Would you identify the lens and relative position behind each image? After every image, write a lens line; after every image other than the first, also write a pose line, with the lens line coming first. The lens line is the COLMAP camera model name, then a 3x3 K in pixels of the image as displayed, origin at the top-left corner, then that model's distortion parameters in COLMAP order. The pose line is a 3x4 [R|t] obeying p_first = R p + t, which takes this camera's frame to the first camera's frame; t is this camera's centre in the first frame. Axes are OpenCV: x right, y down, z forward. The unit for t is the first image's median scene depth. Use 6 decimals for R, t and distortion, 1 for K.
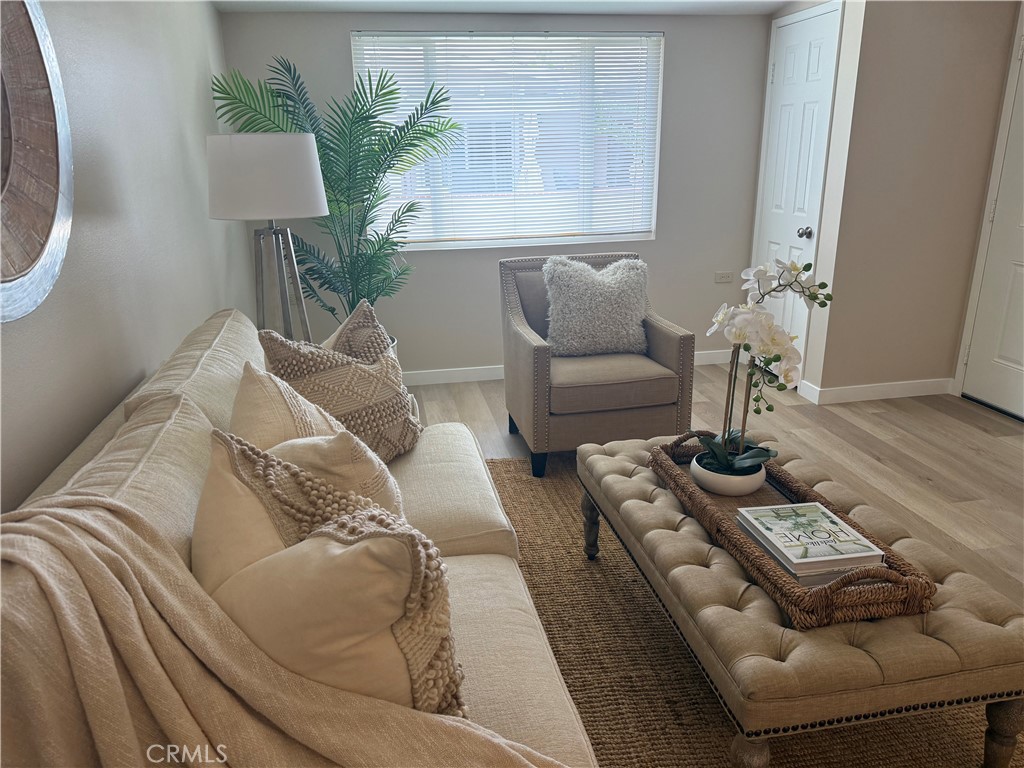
lens RADIAL K [[719.6, 0, 507.8], [0, 719.6, 386.3], [0, 0, 1]] dist [0.078382, -0.119046]
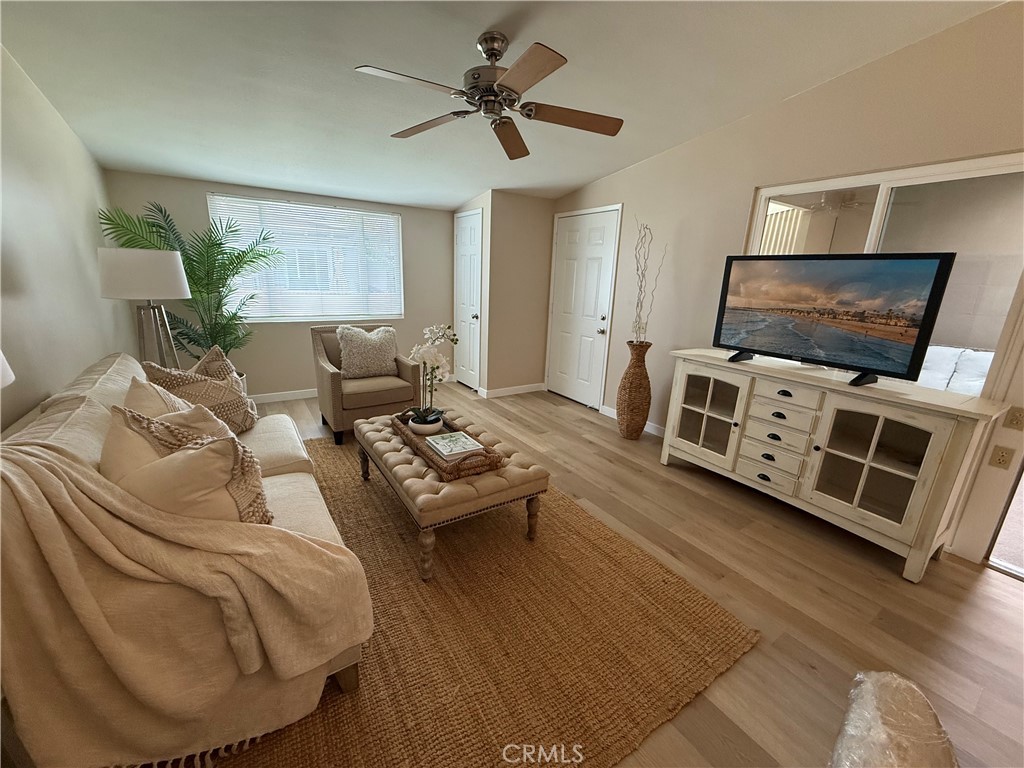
lens RADIAL K [[409.2, 0, 512.1], [0, 409.2, 384.3], [0, 0, 1]] dist [0.001415, -0.001296]
pose [[0.918113, -0.048251, 0.393371, 0.043640], [0.068197, 0.996990, -0.036879, 0.039770], [-0.390407, 0.060686, 0.918640, -0.127273]]
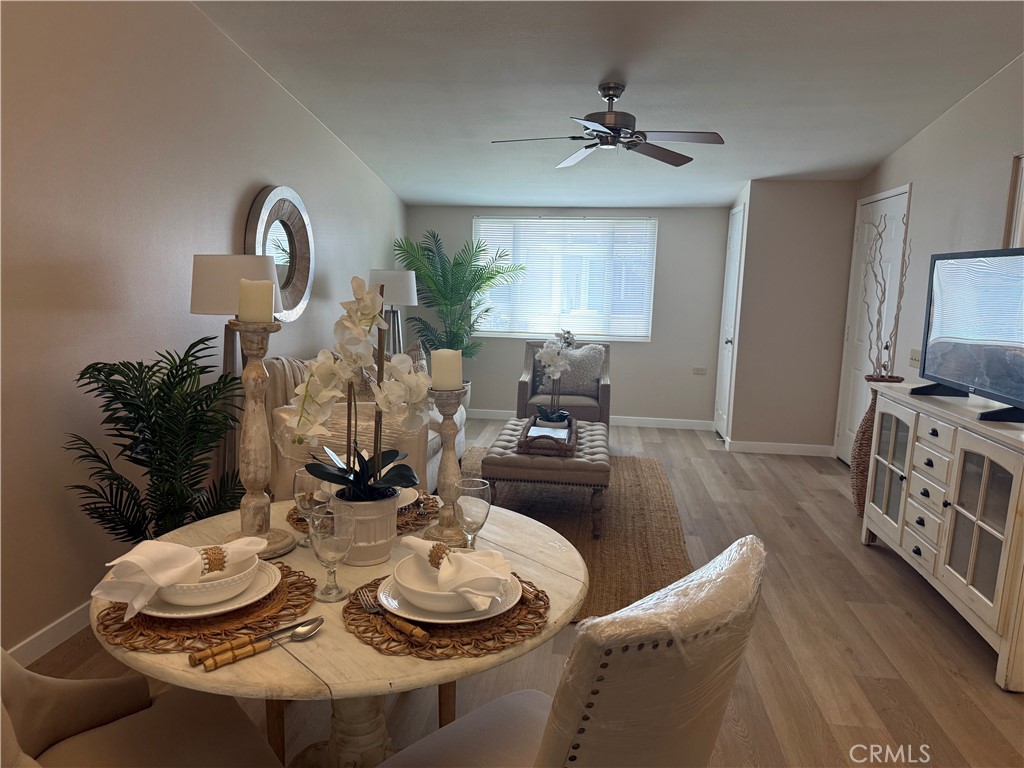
lens RADIAL K [[719.6, 0, 504.2], [0, 719.6, 386.8], [0, 0, 1]] dist [0.078382, -0.119046]
pose [[0.951790, 0.087824, -0.293909, 0.503538], [-0.135763, 0.979794, -0.146874, 0.219421], [0.275071, 0.179695, 0.944482, -0.718048]]
